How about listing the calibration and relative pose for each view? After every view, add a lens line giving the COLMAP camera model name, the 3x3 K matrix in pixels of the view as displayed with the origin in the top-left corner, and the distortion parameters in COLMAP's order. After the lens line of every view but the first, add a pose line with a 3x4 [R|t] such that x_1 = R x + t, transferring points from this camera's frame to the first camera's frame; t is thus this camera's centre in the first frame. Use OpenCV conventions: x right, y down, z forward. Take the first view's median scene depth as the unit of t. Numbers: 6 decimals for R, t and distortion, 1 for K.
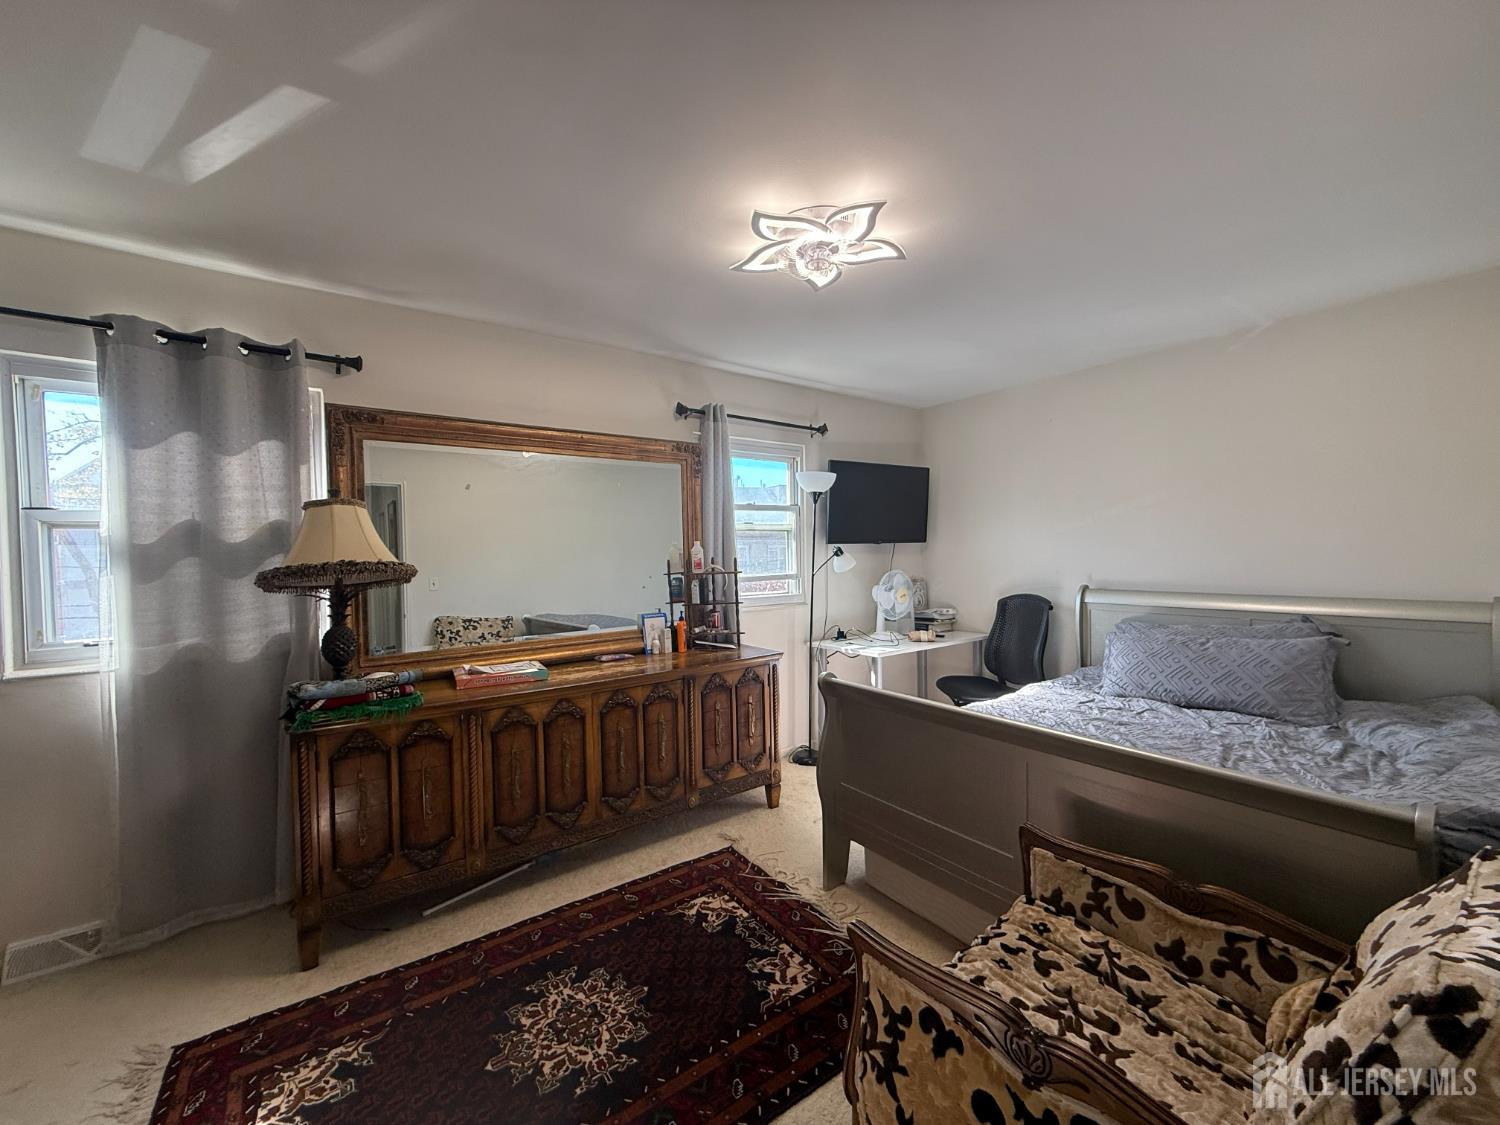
lens RADIAL K [[599.2, 0, 744.2], [0, 599.2, 562.7], [0, 0, 1]] dist [-0.001245, -0.000082]
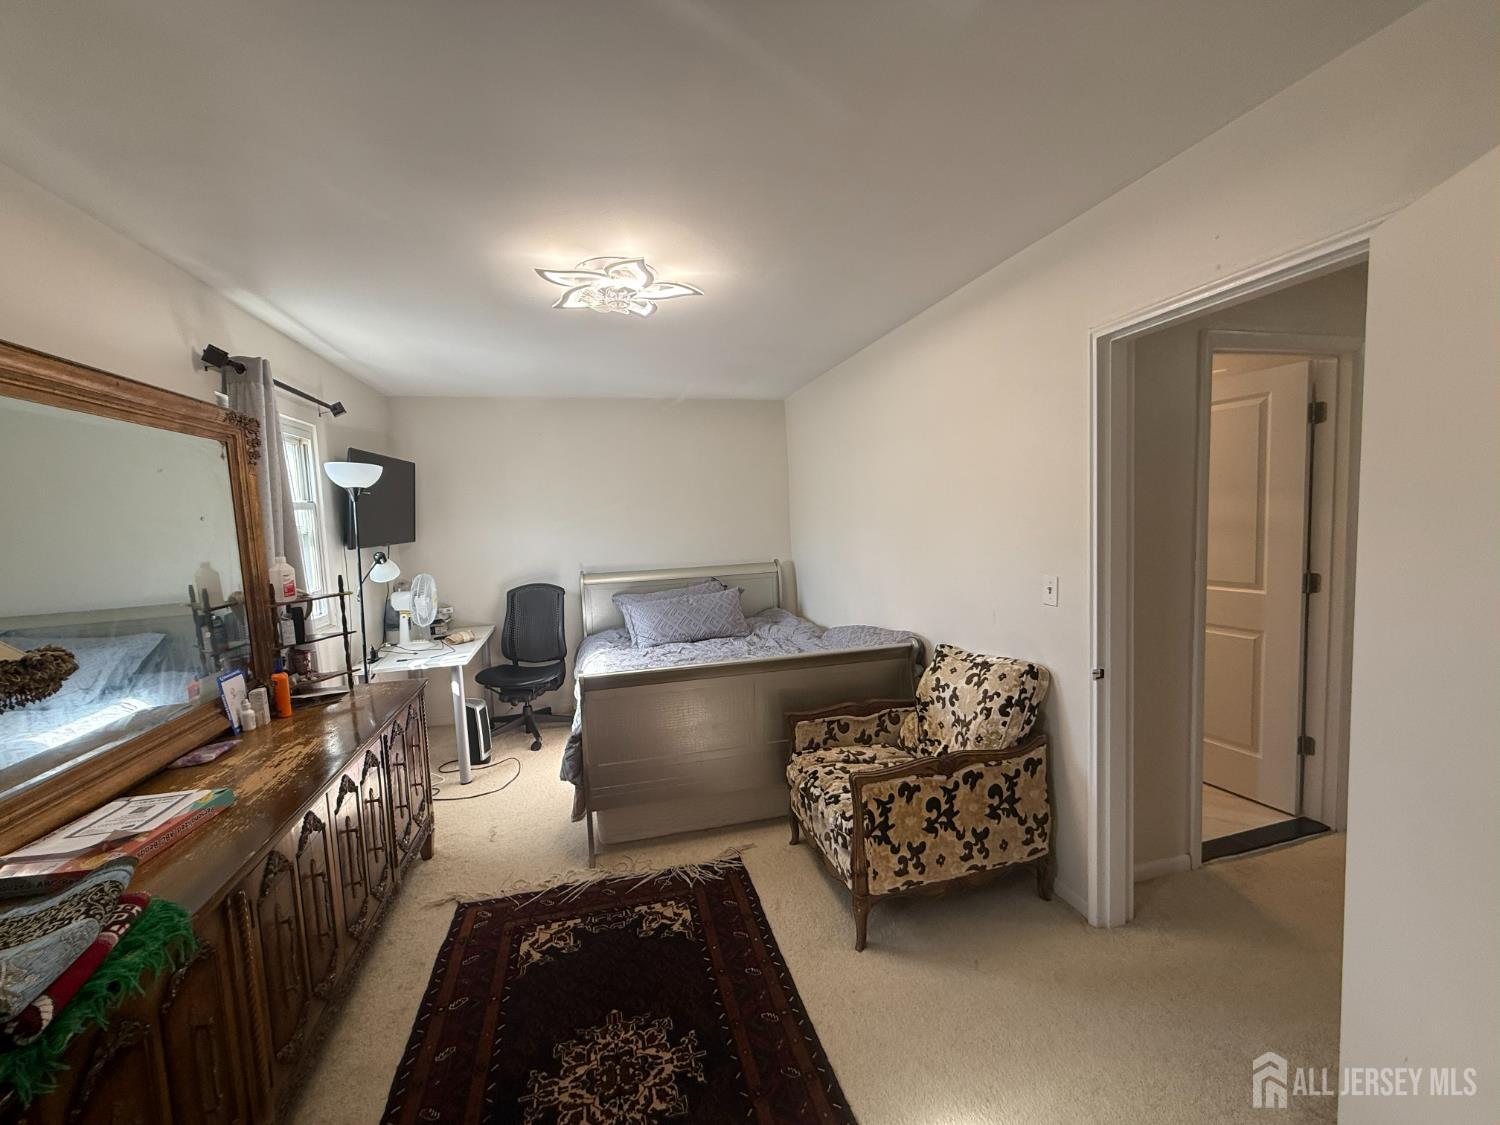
lens RADIAL K [[599.2, 0, 751.5], [0, 599.2, 563.3], [0, 0, 1]] dist [-0.001245, -0.000082]
pose [[0.358780, -0.074778, 0.930422, -0.847379], [0.048263, 0.996939, 0.061514, -0.070686], [-0.932174, 0.022835, 0.361290, 0.367441]]
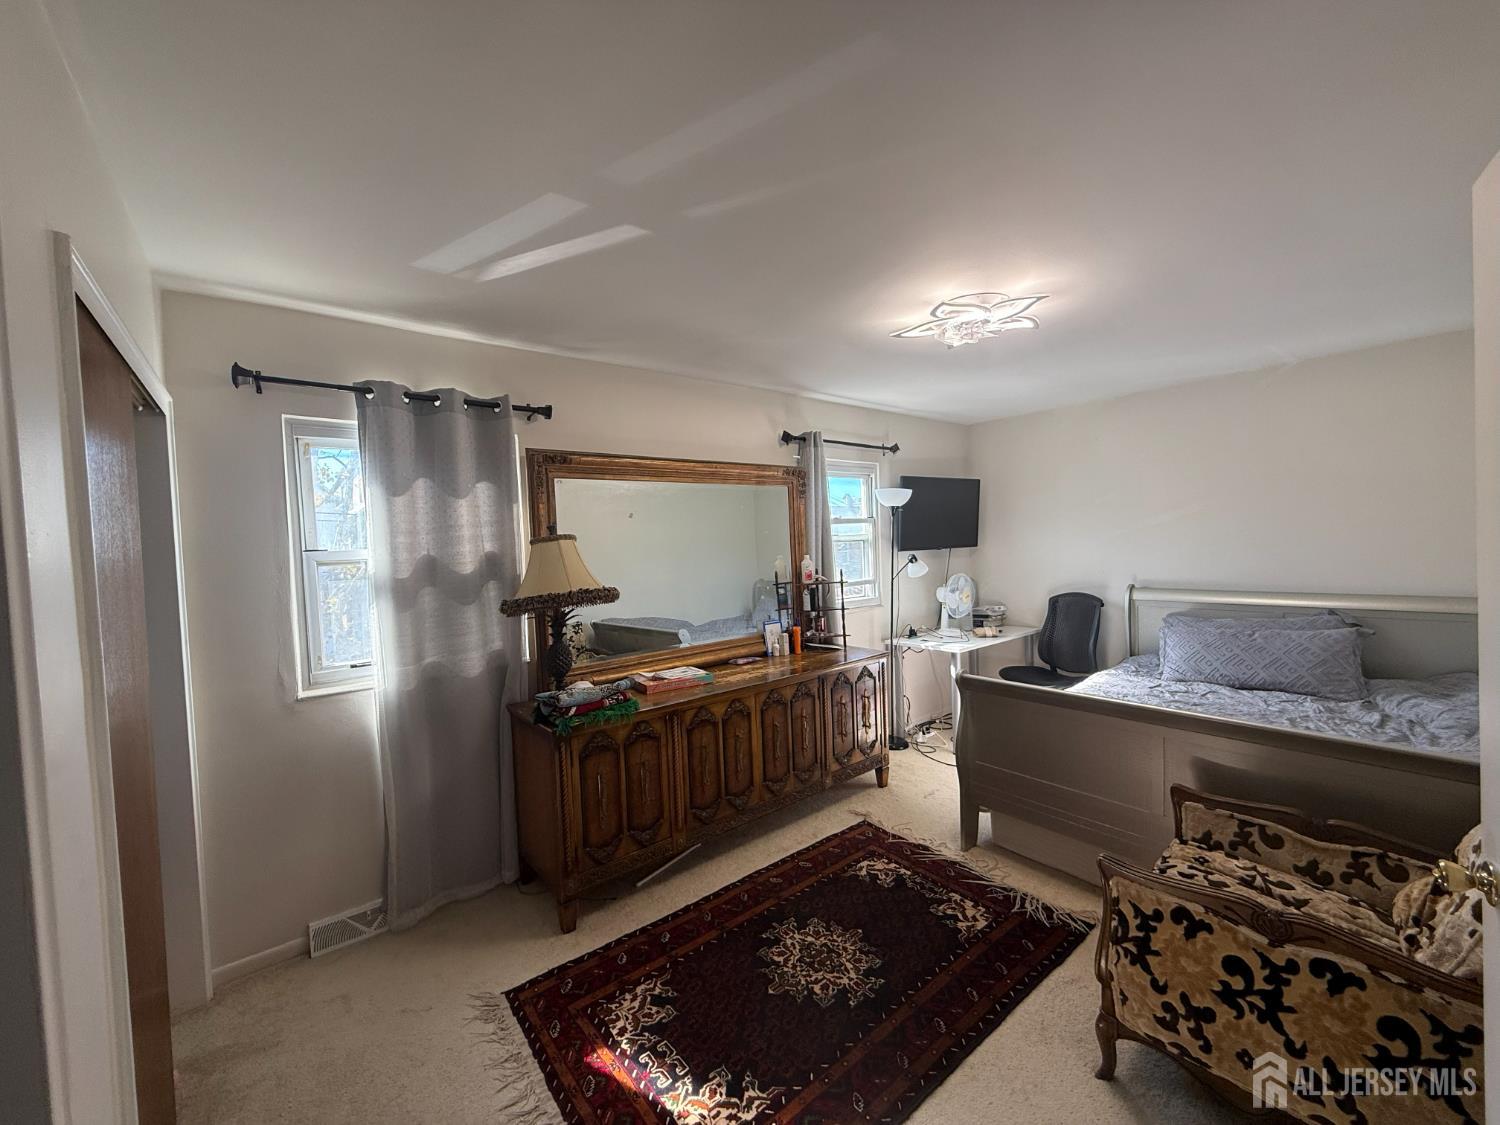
lens RADIAL K [[599.2, 0, 743.6], [0, 599.2, 563.3], [0, 0, 1]] dist [-0.001245, -0.000082]
pose [[0.998643, -0.021900, 0.047259, -0.398036], [0.021167, 0.999649, 0.015959, -0.065135], [-0.047592, -0.014937, 0.998755, -0.190496]]
